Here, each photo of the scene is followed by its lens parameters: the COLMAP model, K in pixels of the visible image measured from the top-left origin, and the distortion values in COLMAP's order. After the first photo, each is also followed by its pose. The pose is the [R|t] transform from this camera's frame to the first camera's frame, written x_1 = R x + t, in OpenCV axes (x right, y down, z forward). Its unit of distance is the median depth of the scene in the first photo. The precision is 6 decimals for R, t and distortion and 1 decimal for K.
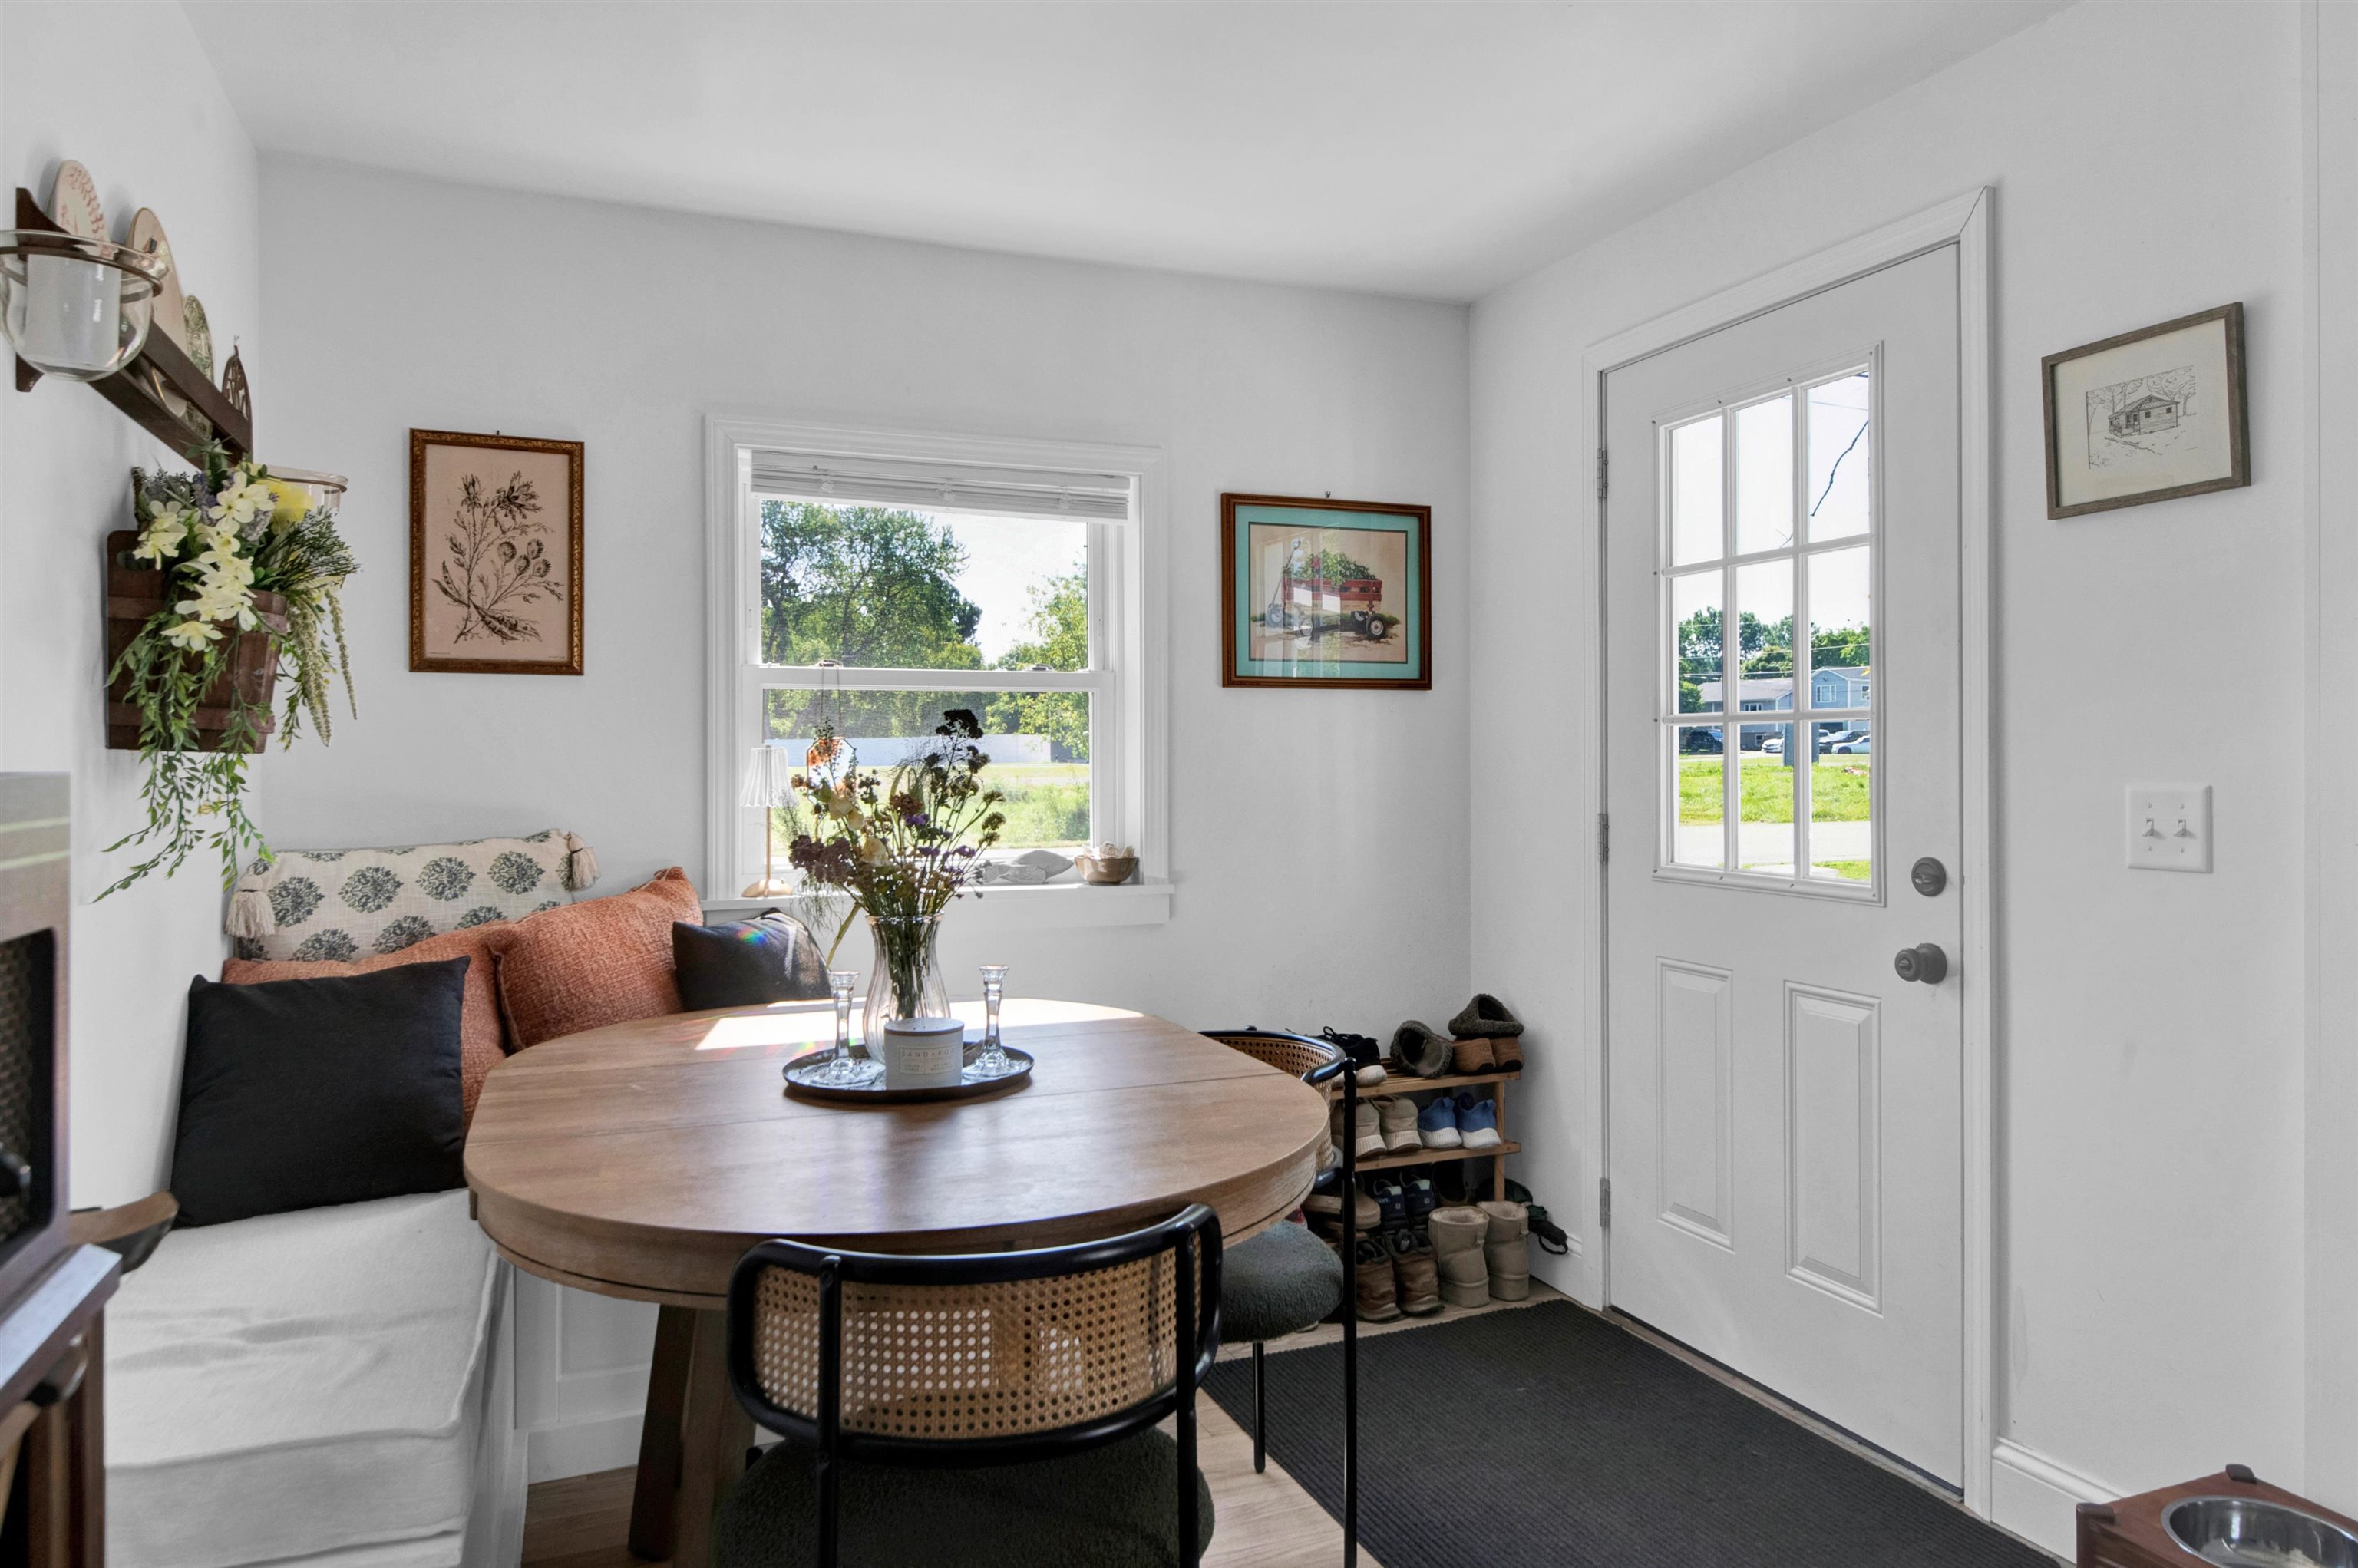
lens RADIAL K [[1553.4, 0, 1181.1], [0, 1553.4, 775.6], [0, 0, 1]] dist [0.053874, -0.000041]
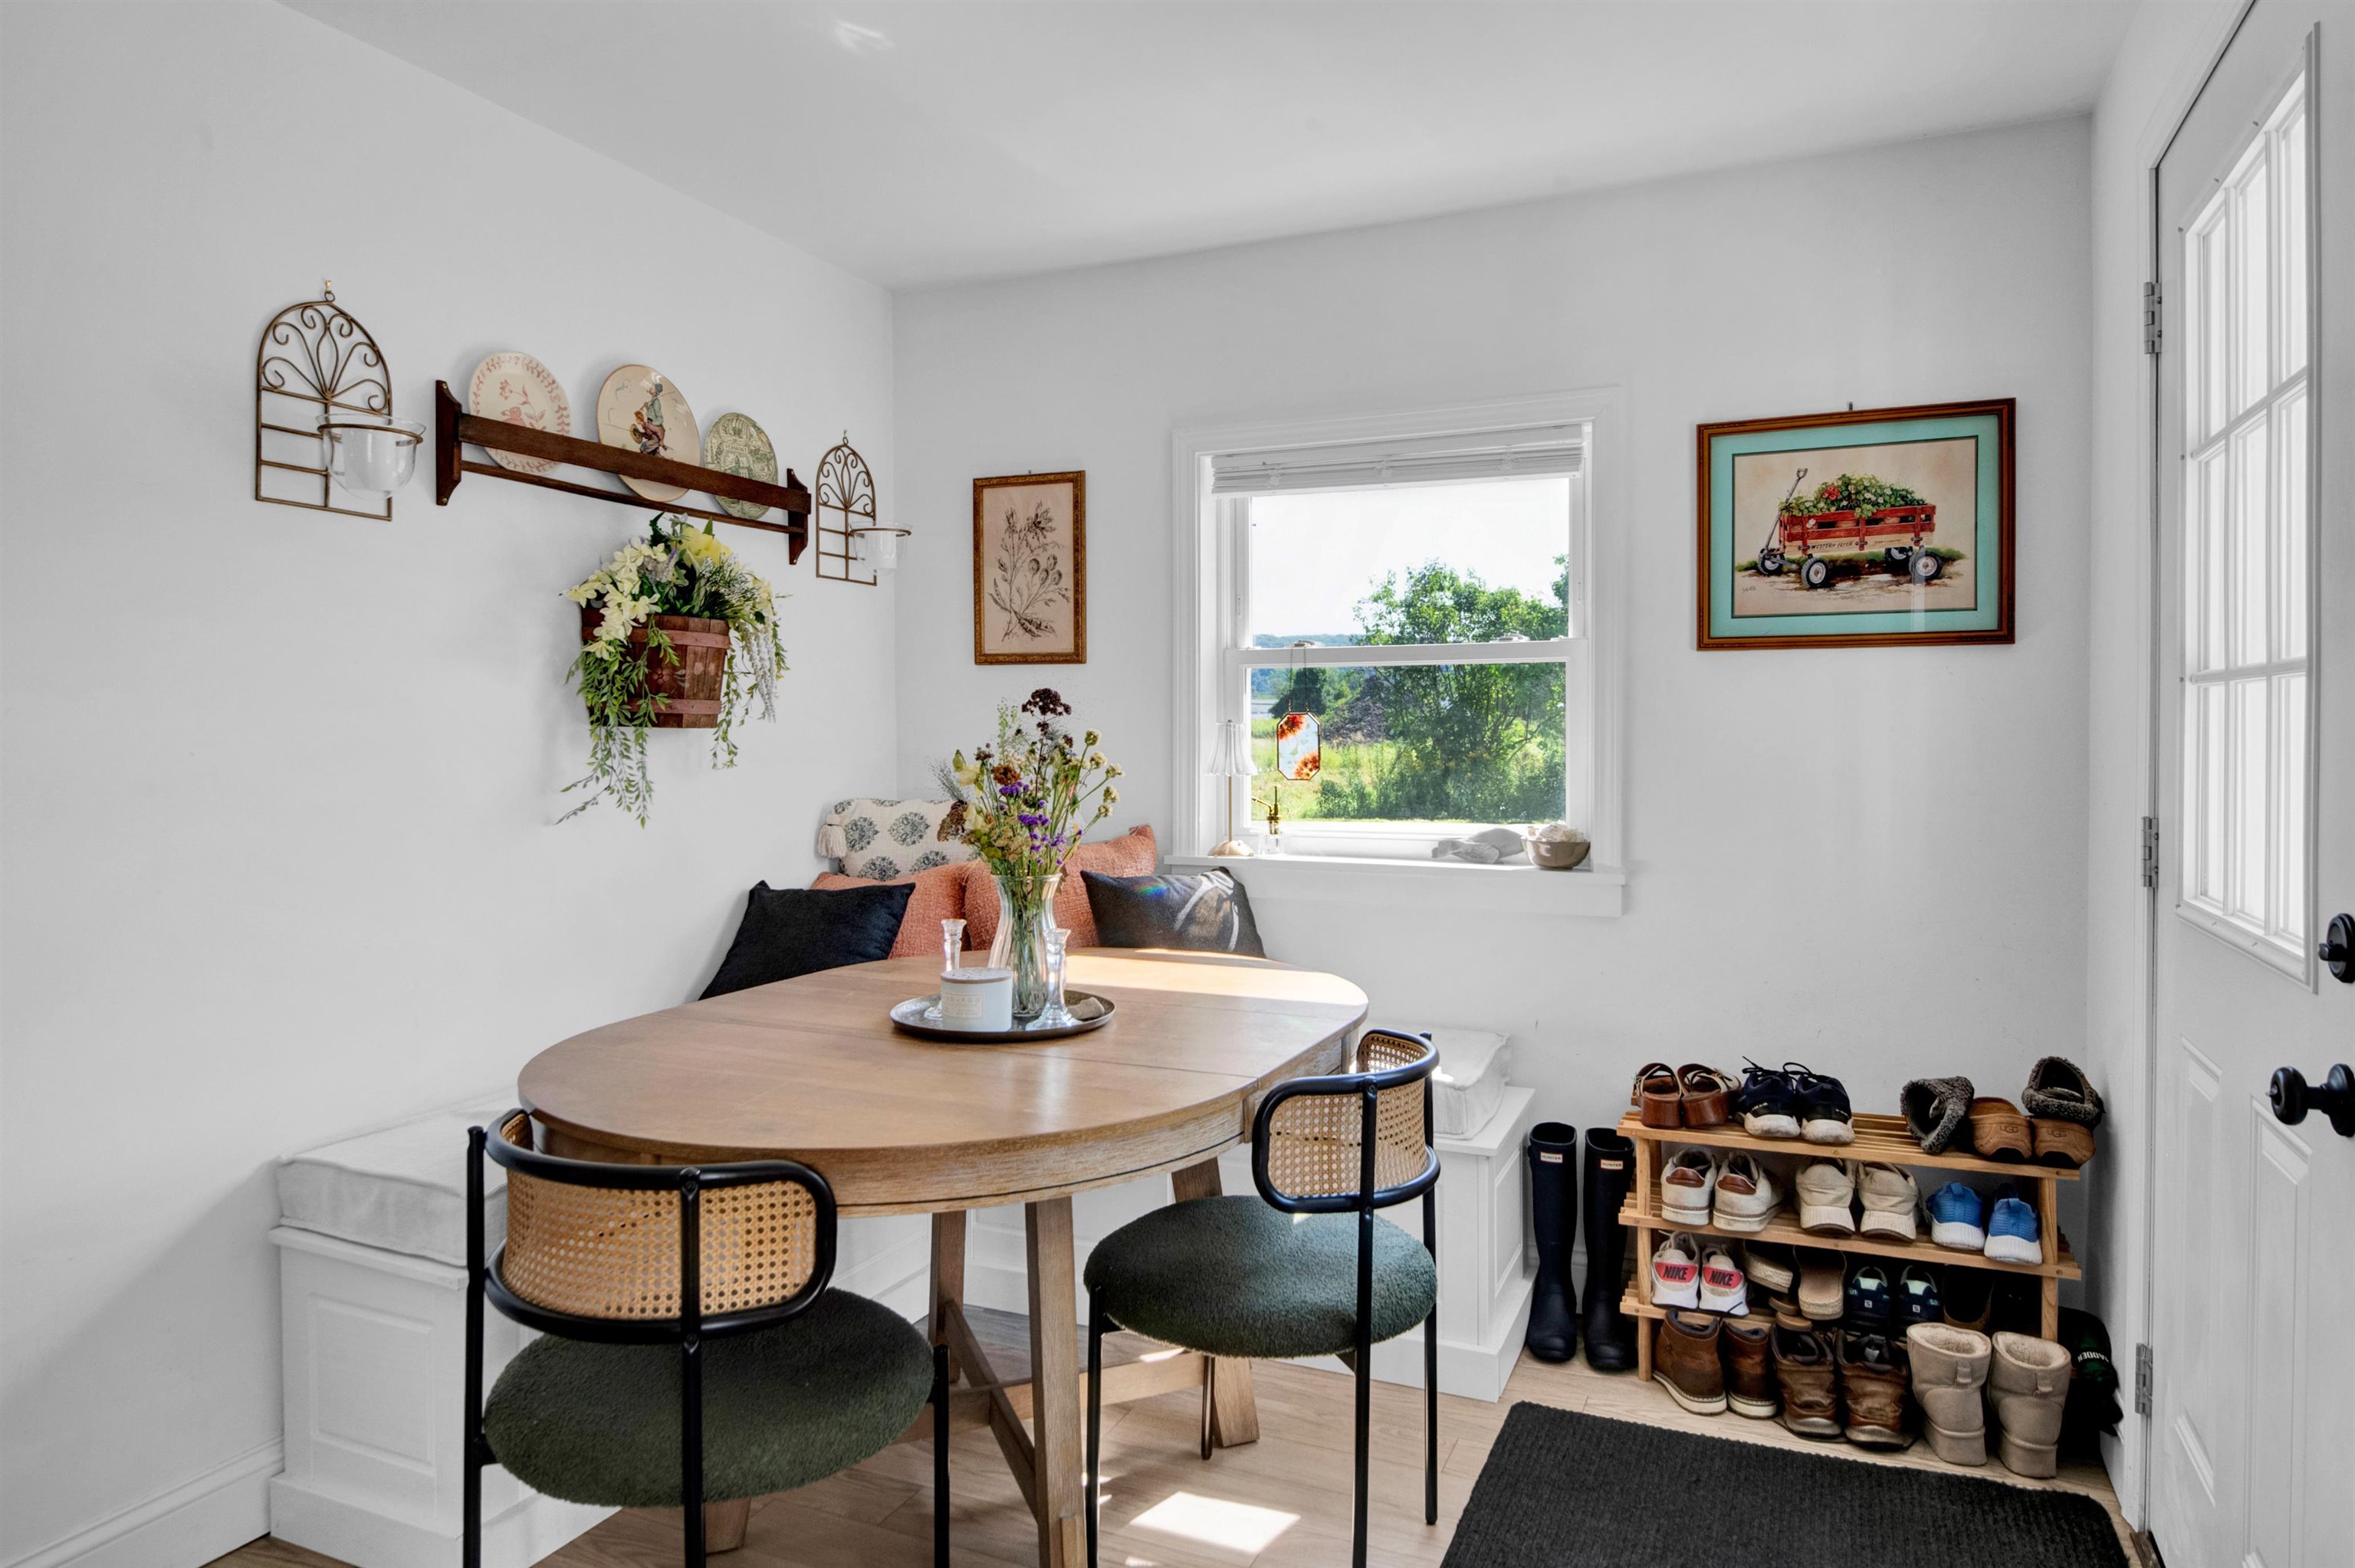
lens RADIAL K [[1484.4, 0, 1175.4], [0, 1484.4, 761.0], [0, 0, 1]] dist [0.046358, -0.017042]
pose [[0.695134, 0.017567, -0.718665, 0.433767], [-0.010449, 0.999843, 0.014333, -0.004857], [0.718804, -0.002454, 0.695208, 0.221578]]
